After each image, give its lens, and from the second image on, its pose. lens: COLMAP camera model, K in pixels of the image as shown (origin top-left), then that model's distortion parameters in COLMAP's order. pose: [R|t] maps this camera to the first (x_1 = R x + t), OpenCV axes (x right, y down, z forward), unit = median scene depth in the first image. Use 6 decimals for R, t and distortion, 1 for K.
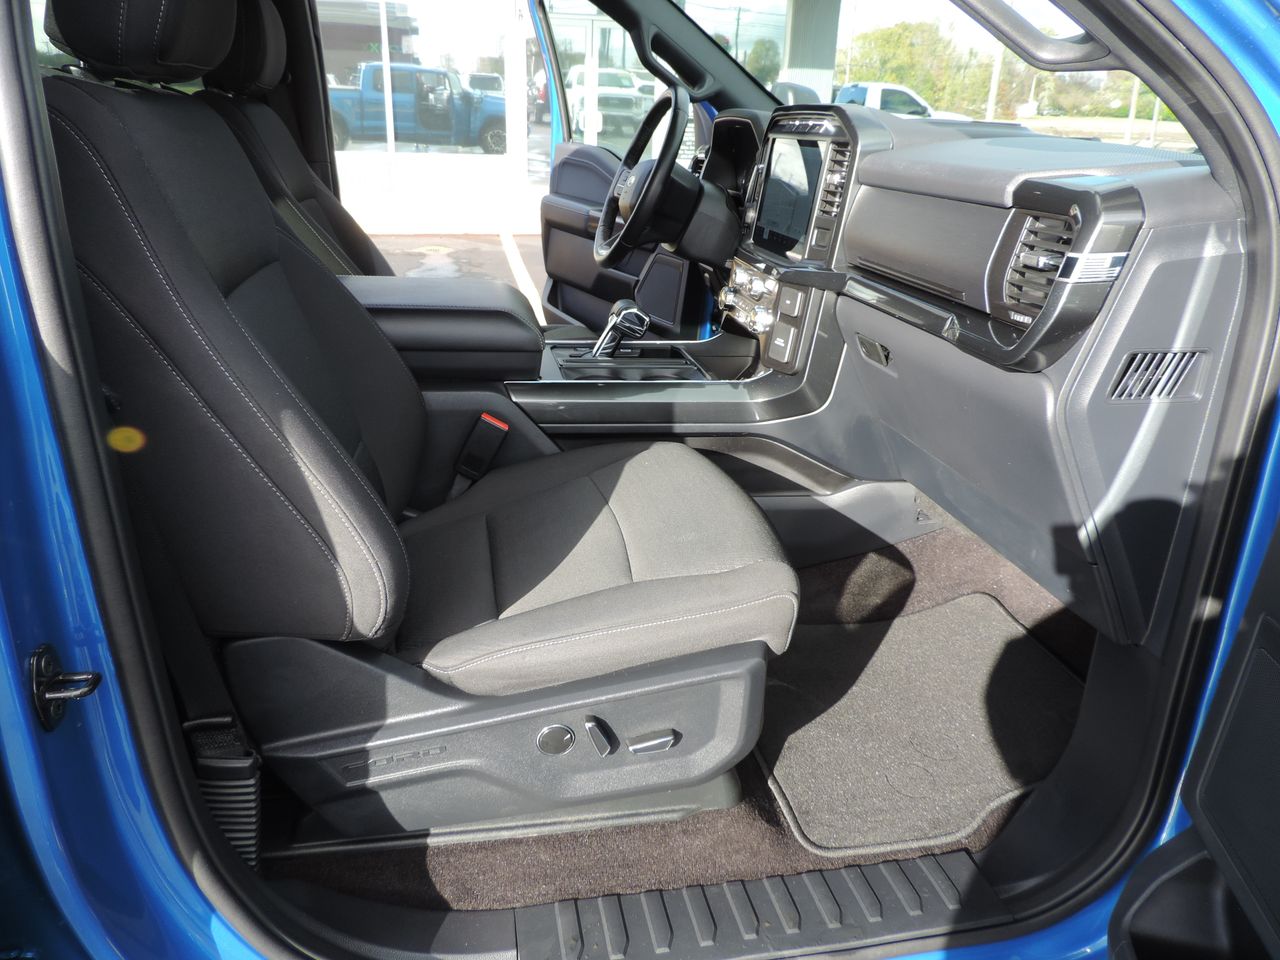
lens RADIAL K [[885.2, 0, 640.0], [0, 885.2, 480.0], [0, 0, 1]] dist [-0.052201, -0.002110]
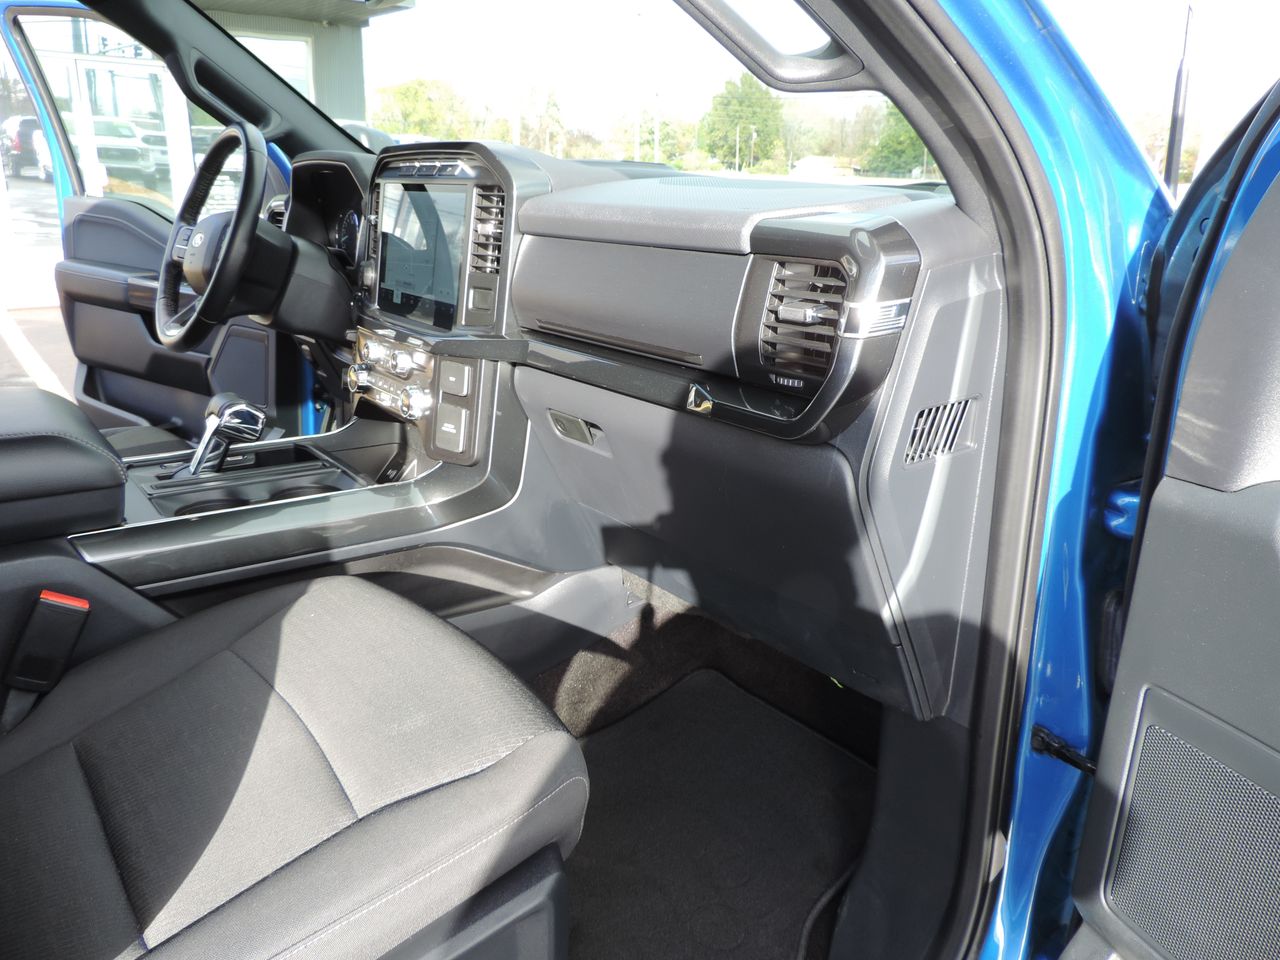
lens RADIAL K [[890.4, 0, 640.0], [0, 890.4, 480.0], [0, 0, 1]] dist [-0.020655, 0.000572]
pose [[0.885631, -0.146768, 0.440587, -0.055736], [0.171375, 0.985070, -0.016337, -0.065981], [-0.431611, 0.089974, 0.897561, 0.191669]]
